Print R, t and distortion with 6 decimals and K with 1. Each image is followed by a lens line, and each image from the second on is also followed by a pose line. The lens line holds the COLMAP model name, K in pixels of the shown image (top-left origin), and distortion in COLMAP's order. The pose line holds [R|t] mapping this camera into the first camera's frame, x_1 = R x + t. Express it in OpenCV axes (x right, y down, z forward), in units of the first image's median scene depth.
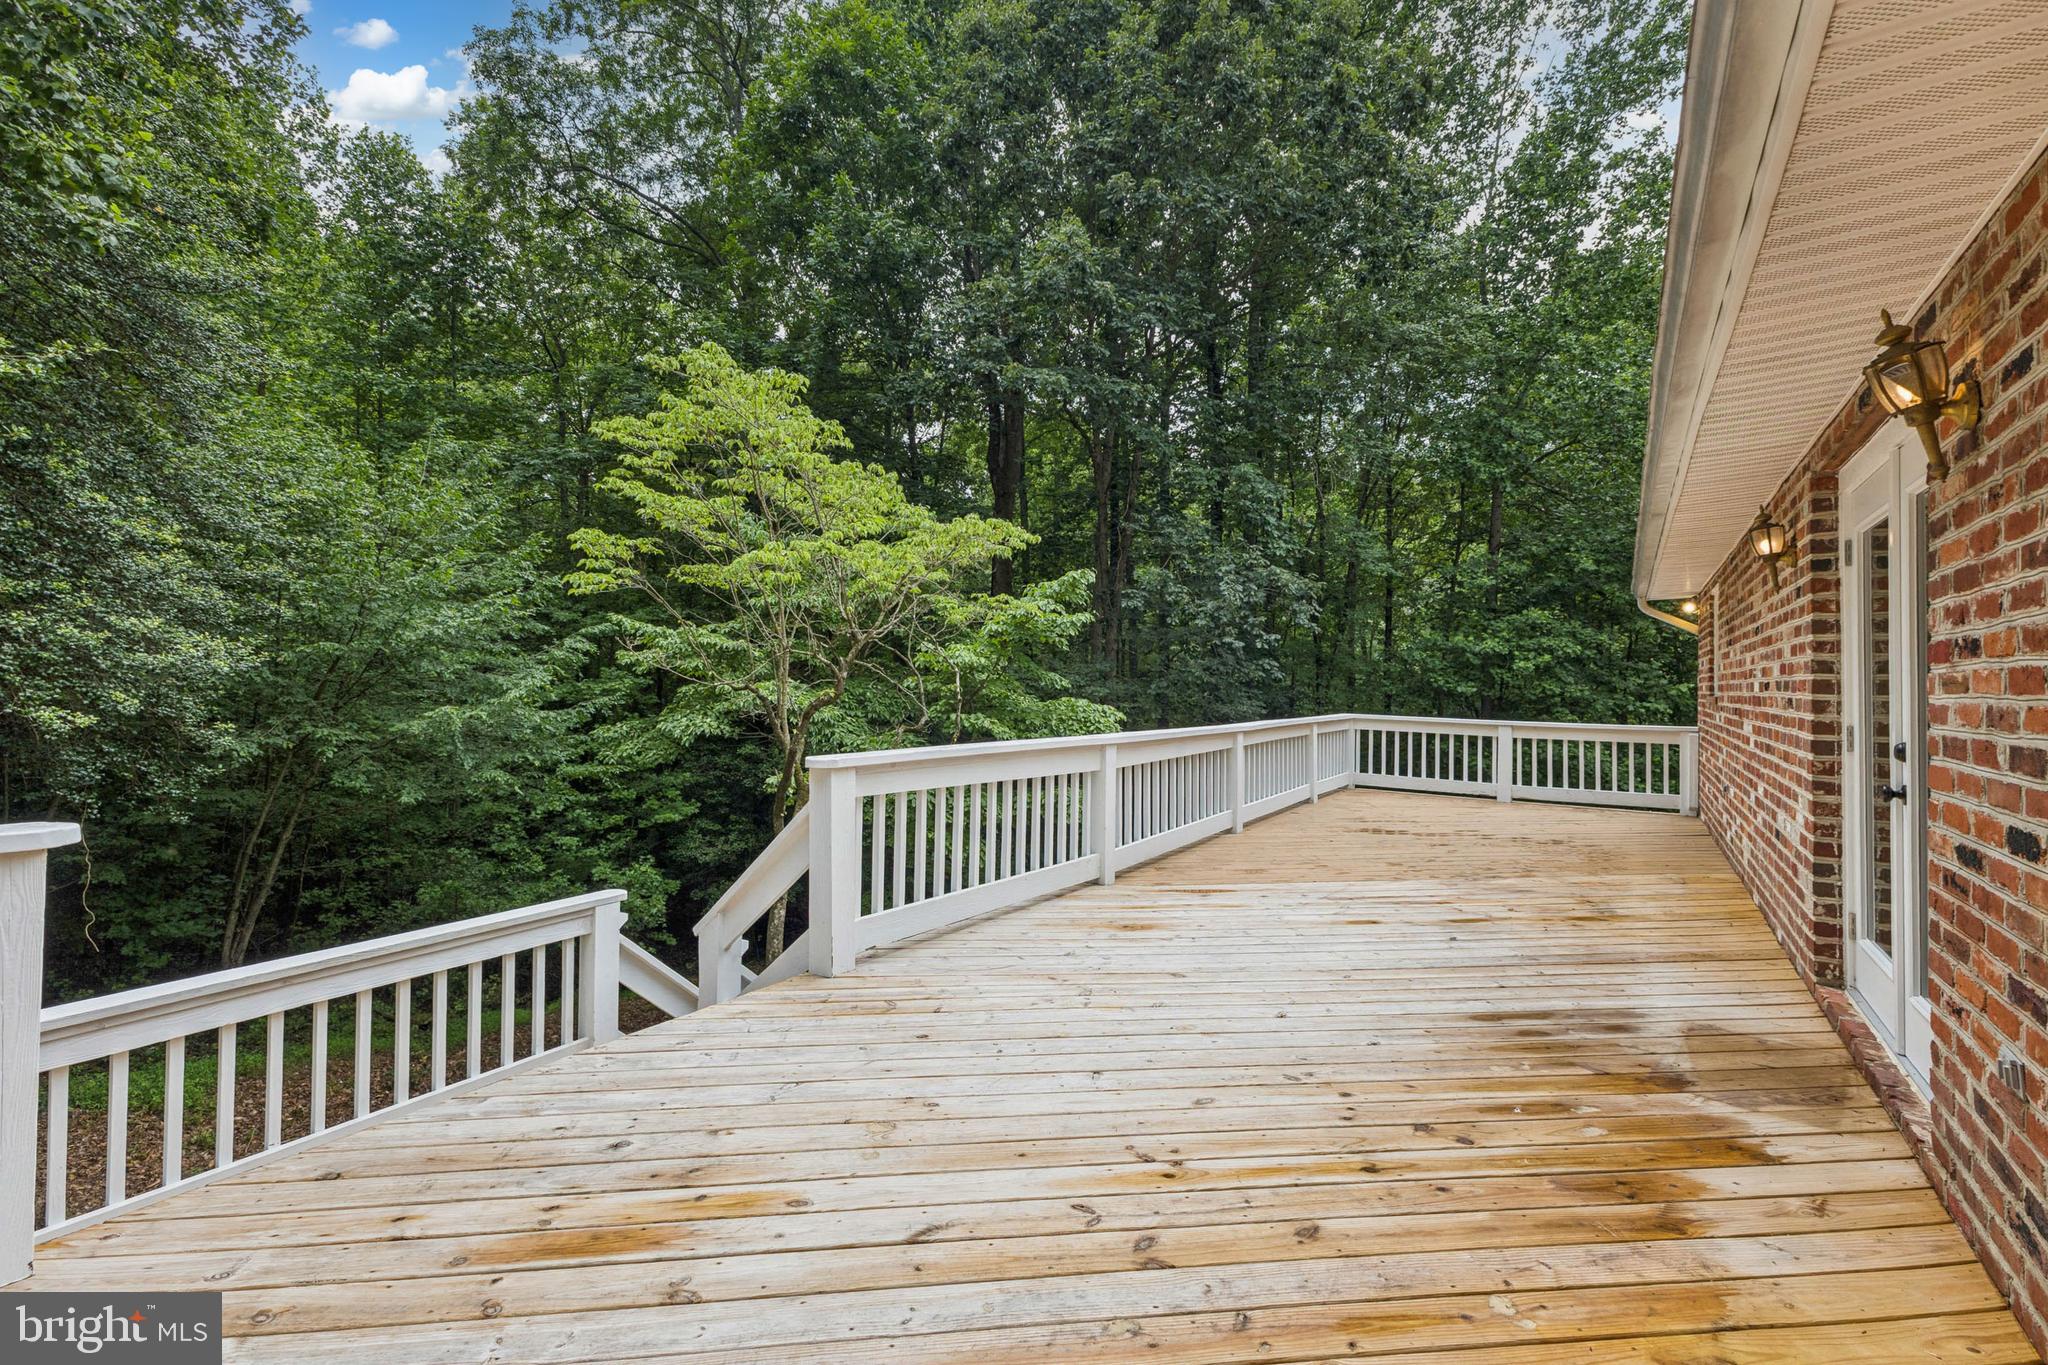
lens RADIAL K [[902.8, 0, 1042.0], [0, 902.8, 675.4], [0, 0, 1]] dist [0.022395, 0.000106]
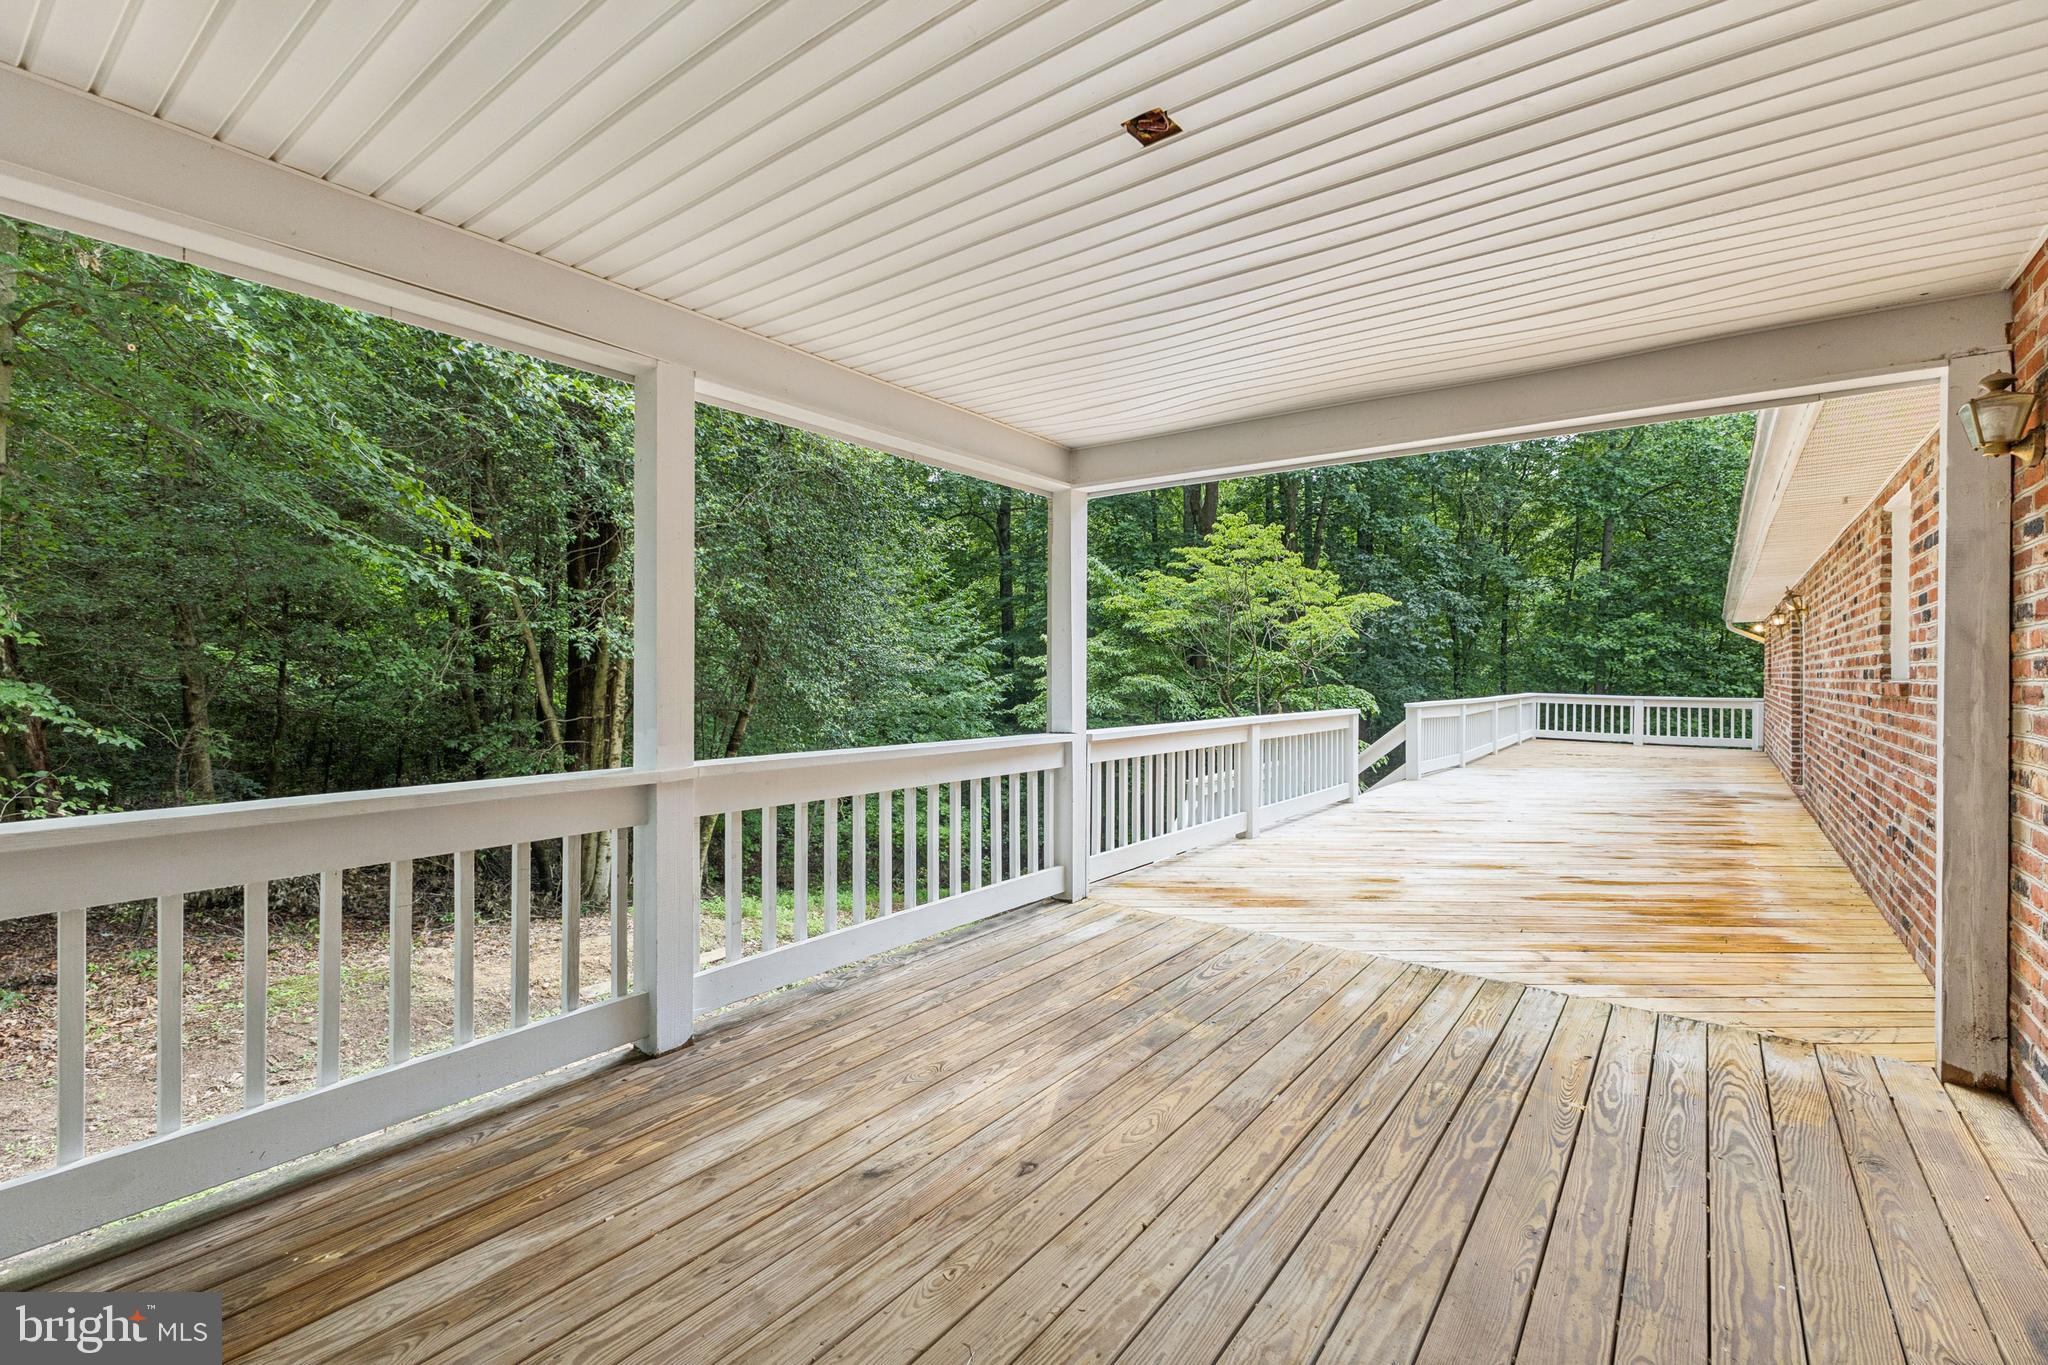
lens RADIAL K [[902.8, 0, 1005.8], [0, 902.8, 683.3], [0, 0, 1]] dist [0.022395, 0.000106]
pose [[0.995884, -0.006851, -0.090380, -0.448878], [0.008611, 0.999780, 0.019103, -0.013645], [0.090230, -0.019802, 0.995724, -0.696216]]
